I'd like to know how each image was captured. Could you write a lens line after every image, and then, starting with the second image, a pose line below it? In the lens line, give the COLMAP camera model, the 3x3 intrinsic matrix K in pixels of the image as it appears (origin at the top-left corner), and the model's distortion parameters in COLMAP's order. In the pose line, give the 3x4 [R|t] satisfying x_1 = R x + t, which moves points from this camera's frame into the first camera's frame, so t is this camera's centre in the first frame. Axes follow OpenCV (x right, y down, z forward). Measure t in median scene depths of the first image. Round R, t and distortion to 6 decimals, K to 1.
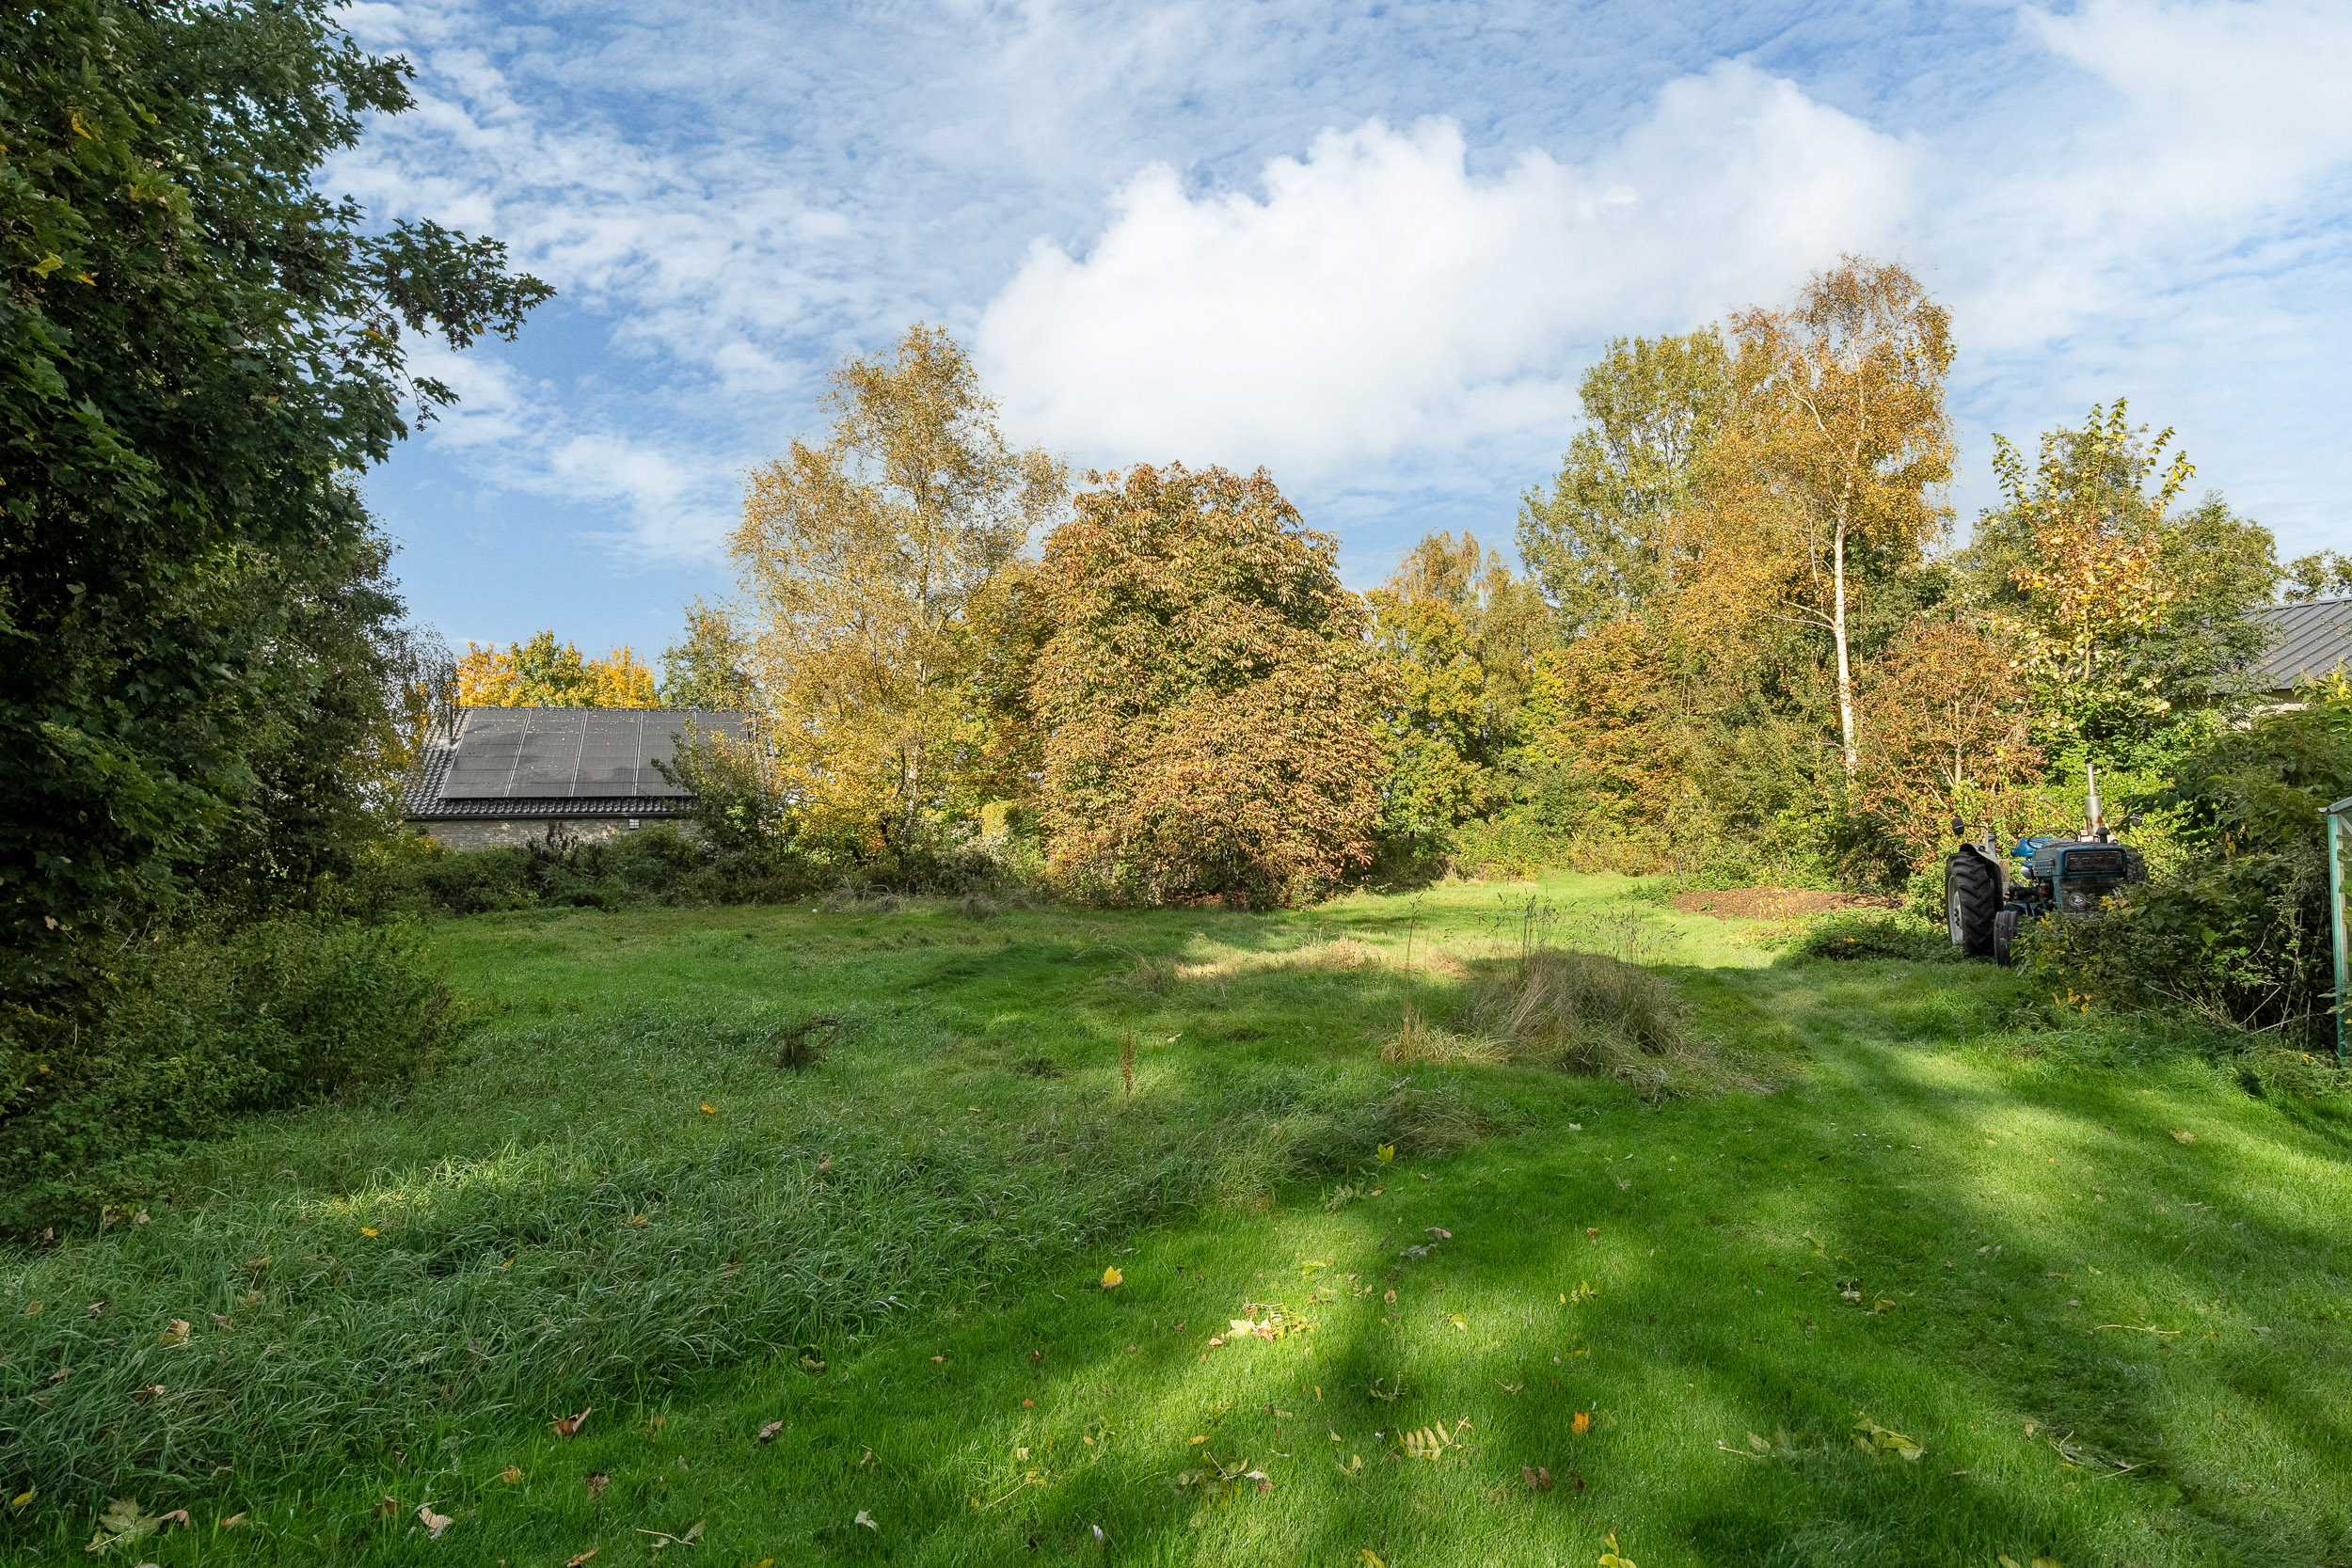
lens RADIAL K [[1277.4, 0, 1159.3], [0, 1277.4, 778.4], [0, 0, 1]] dist [0.016817, 0.000011]
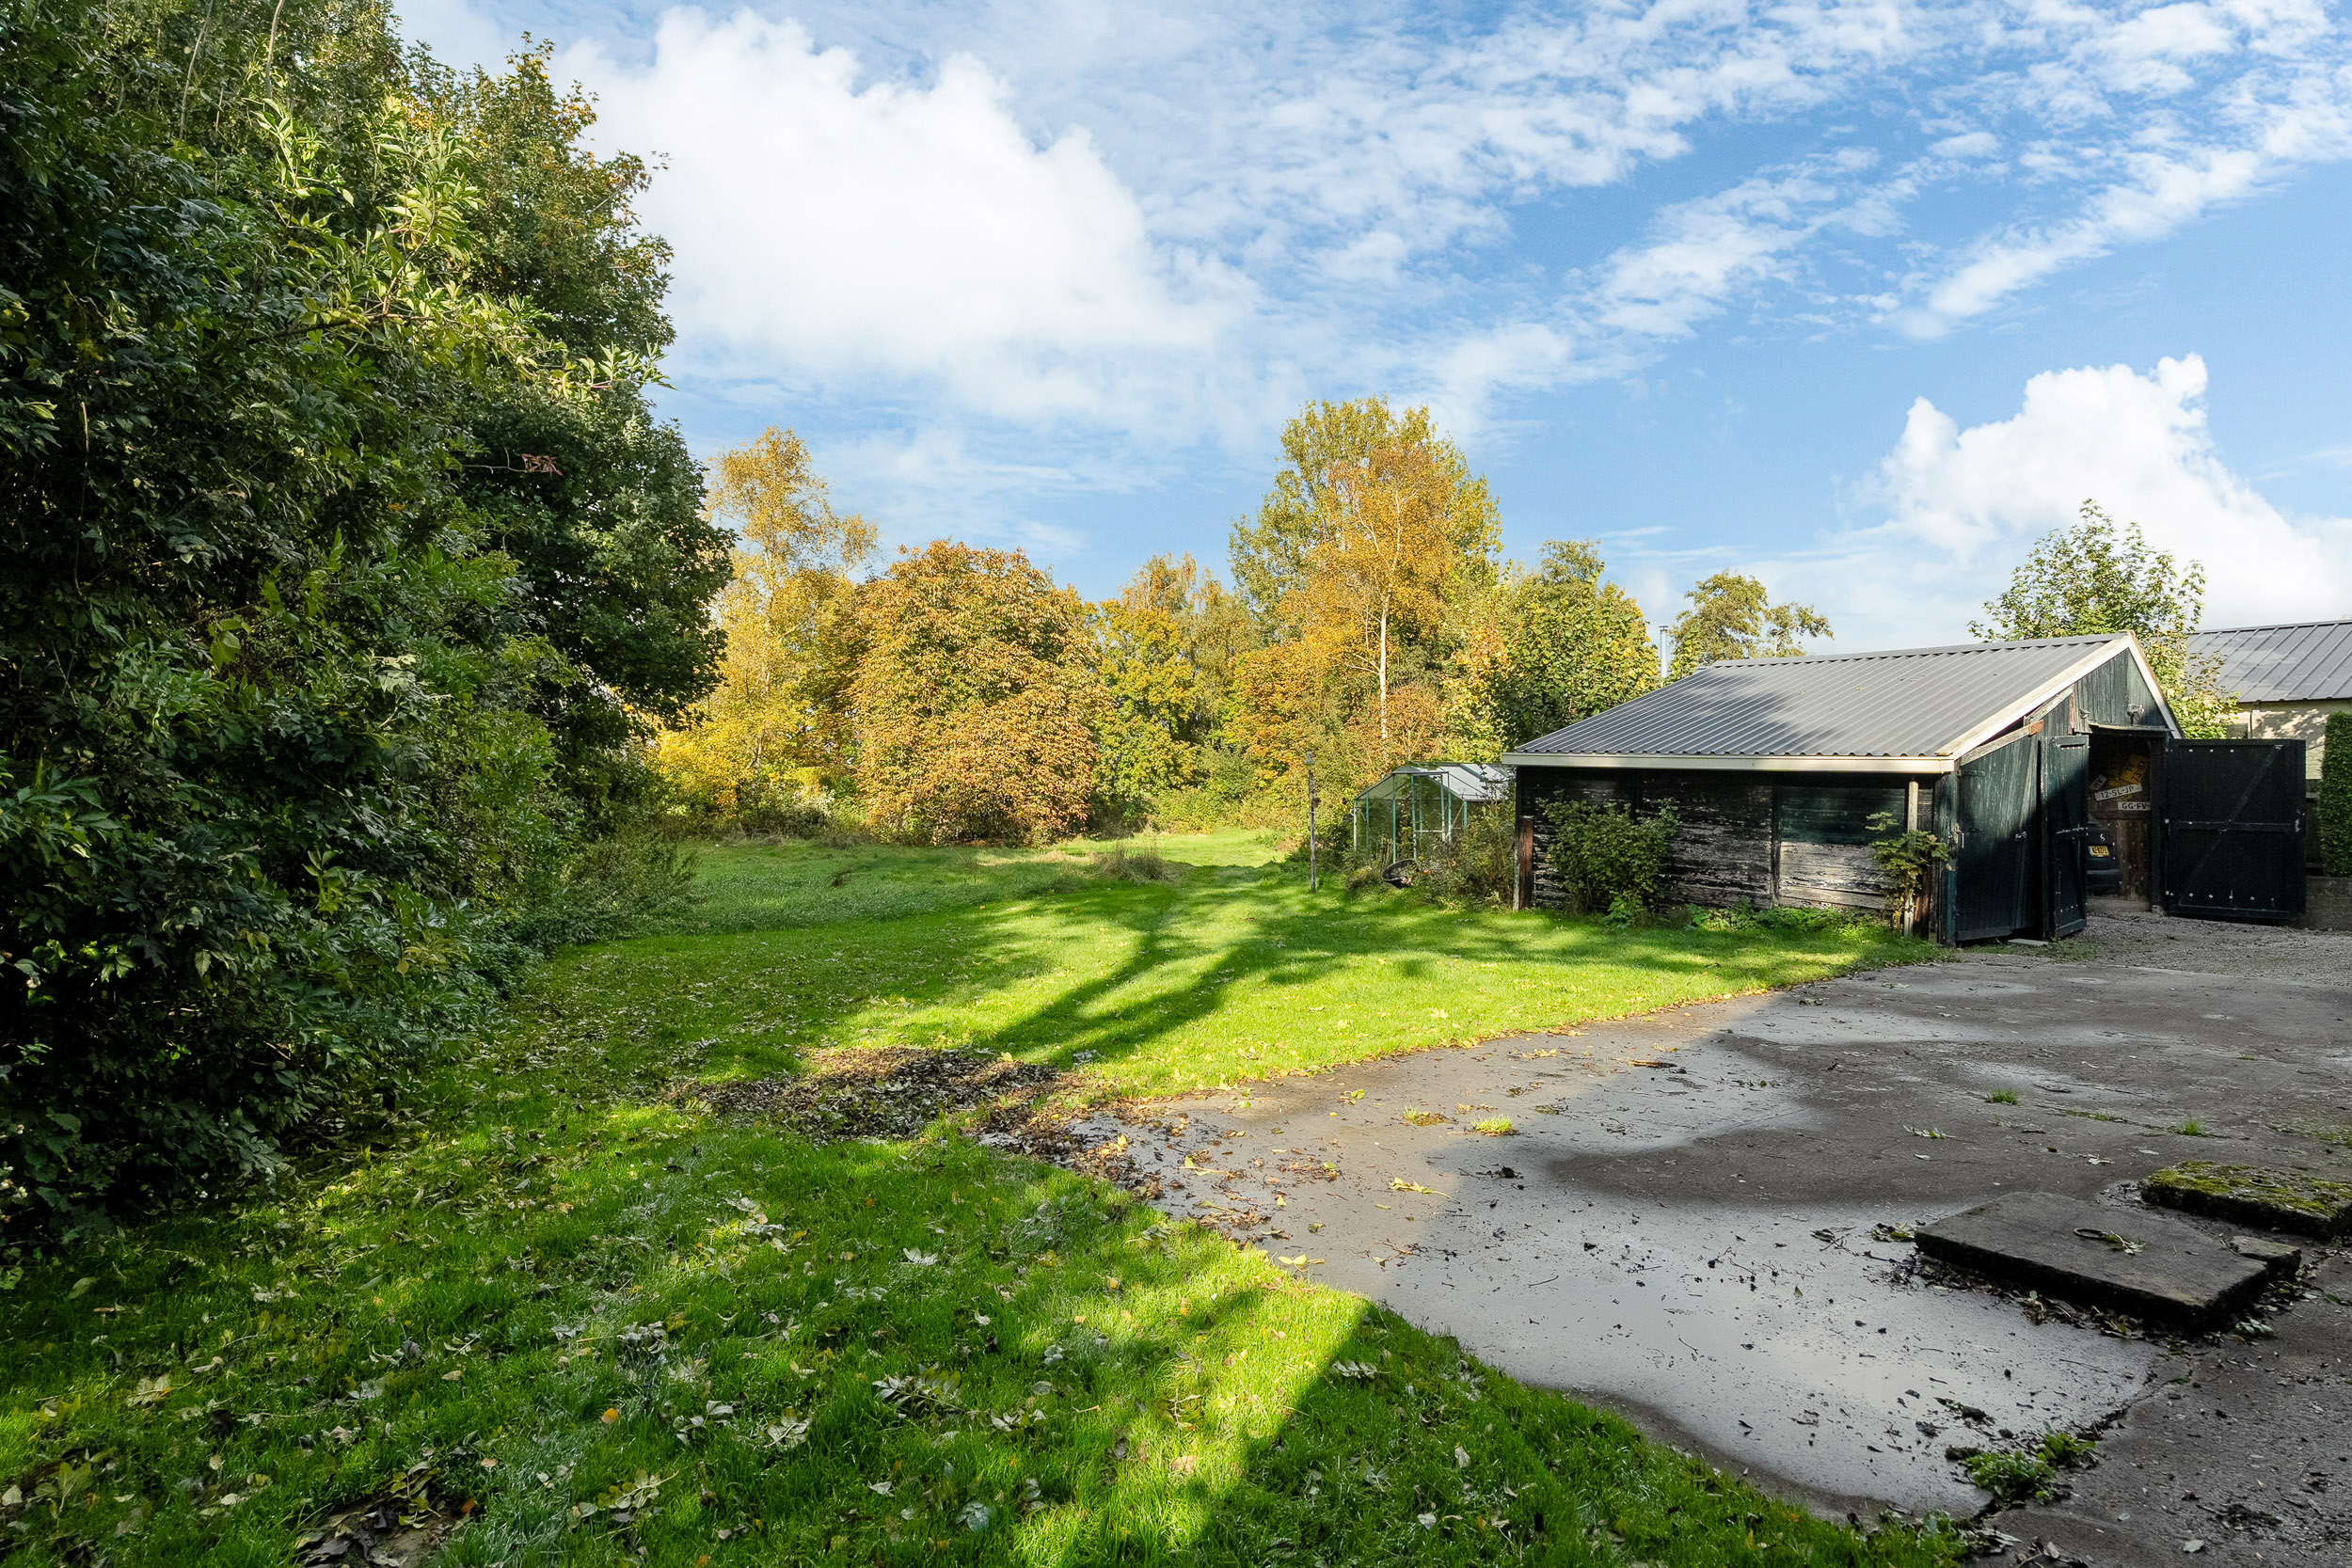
lens RADIAL K [[1277.4, 0, 1172.1], [0, 1277.4, 764.6], [0, 0, 1]] dist [0.016817, 0.000011]
pose [[0.978829, 0.020561, 0.203646, -0.042562], [-0.024691, 0.999537, 0.017759, -0.026158], [-0.203187, -0.022411, 0.978884, -0.481256]]
